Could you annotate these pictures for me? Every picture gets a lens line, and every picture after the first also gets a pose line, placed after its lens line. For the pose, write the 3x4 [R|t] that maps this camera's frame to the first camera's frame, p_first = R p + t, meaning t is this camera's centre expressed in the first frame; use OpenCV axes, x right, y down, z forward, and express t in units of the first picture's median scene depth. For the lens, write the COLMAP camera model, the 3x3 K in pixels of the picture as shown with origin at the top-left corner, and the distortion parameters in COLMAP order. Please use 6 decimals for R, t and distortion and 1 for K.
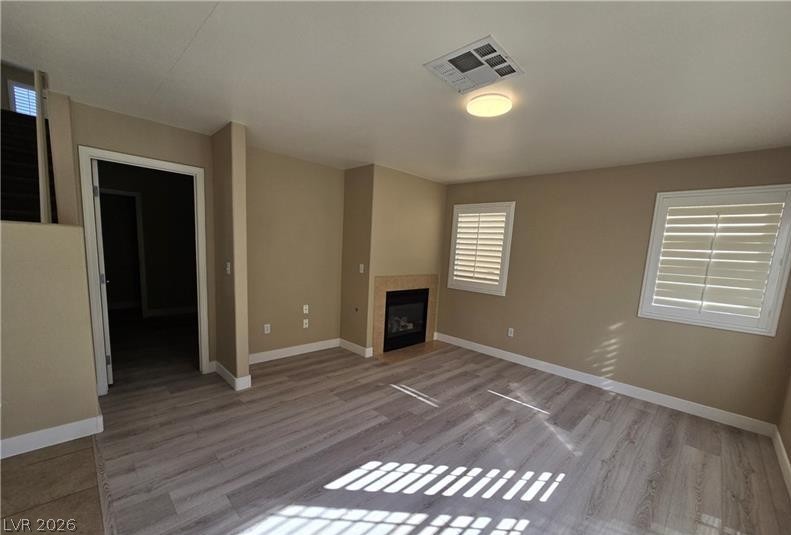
lens RADIAL K [[328.2, 0, 398.7], [0, 328.2, 294.0], [0, 0, 1]] dist [0.000293, 0.000092]
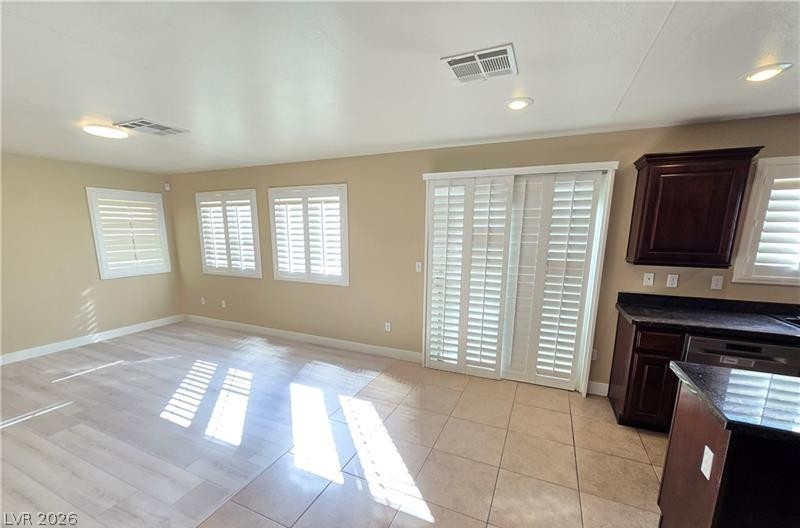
lens RADIAL K [[328.7, 0, 398.8], [0, 328.7, 296.4], [0, 0, 1]] dist [0.000125, 0.000035]
pose [[-0.346091, -0.239530, 0.907109, -1.004307], [0.107916, 0.950279, 0.292103, -0.137805], [-0.931974, 0.198986, -0.303034, 0.303526]]
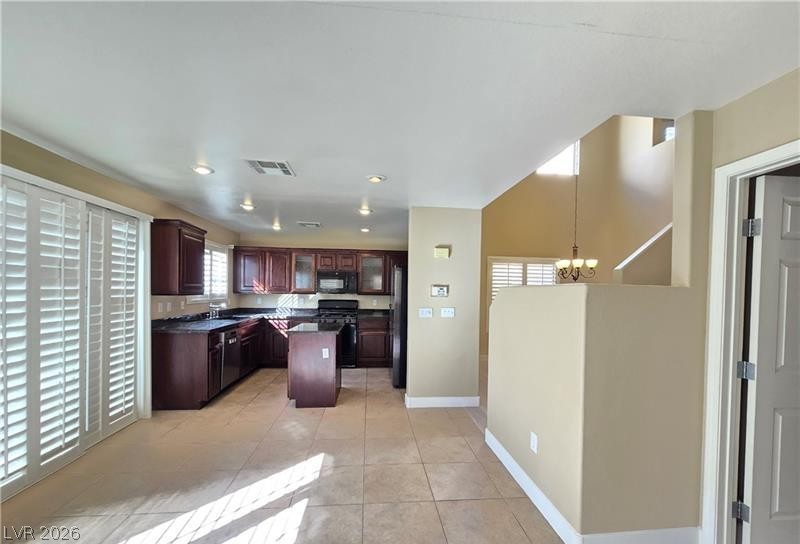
lens RADIAL K [[331.9, 0, 403.2], [0, 331.9, 298.8], [0, 0, 1]] dist [0.000293, 0.000092]
pose [[-0.630104, -0.045657, -0.775168, -0.072318], [-0.160295, 0.984417, 0.072315, -0.105993], [0.759786, 0.169821, -0.627603, 0.785039]]
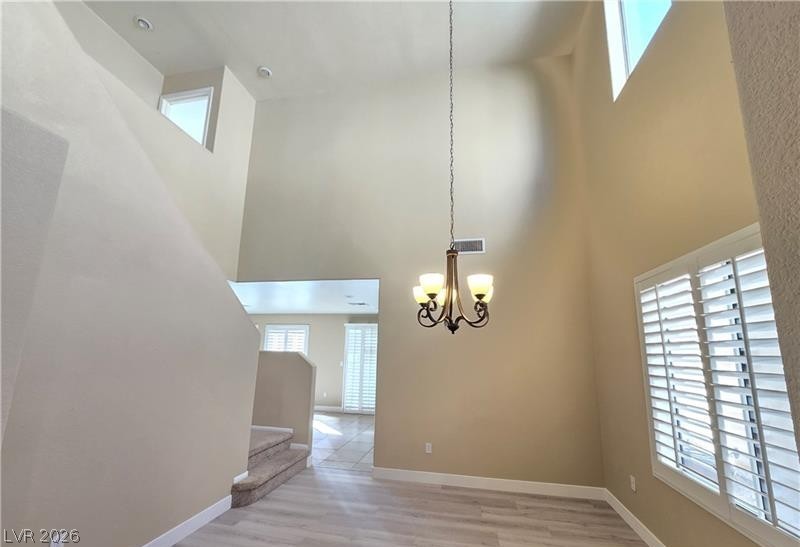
lens RADIAL K [[327.3, 0, 400.6], [0, 327.3, 292.3], [0, 0, 1]] dist [-0.000763, -0.000072]
pose [[-0.546148, 0.083011, 0.833566, -2.330634], [0.068567, 0.996169, -0.054279, -0.268280], [-0.834878, 0.027511, -0.549747, 0.849834]]
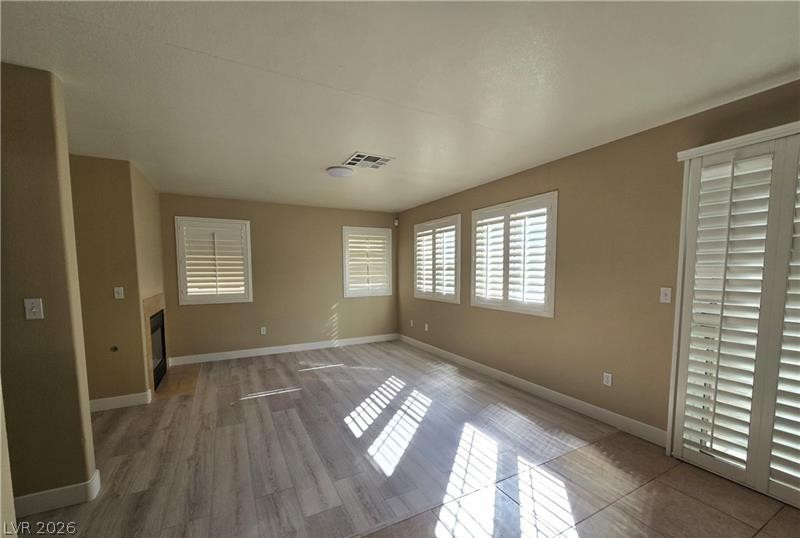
lens RADIAL K [[328.1, 0, 398.5], [0, 328.1, 295.0], [0, 0, 1]] dist [-0.001777, -0.000028]
pose [[0.301342, -0.129823, 0.944637, -0.852337], [0.154327, 0.984266, 0.086039, -0.051675], [-0.940944, 0.119856, 0.316636, 0.207800]]
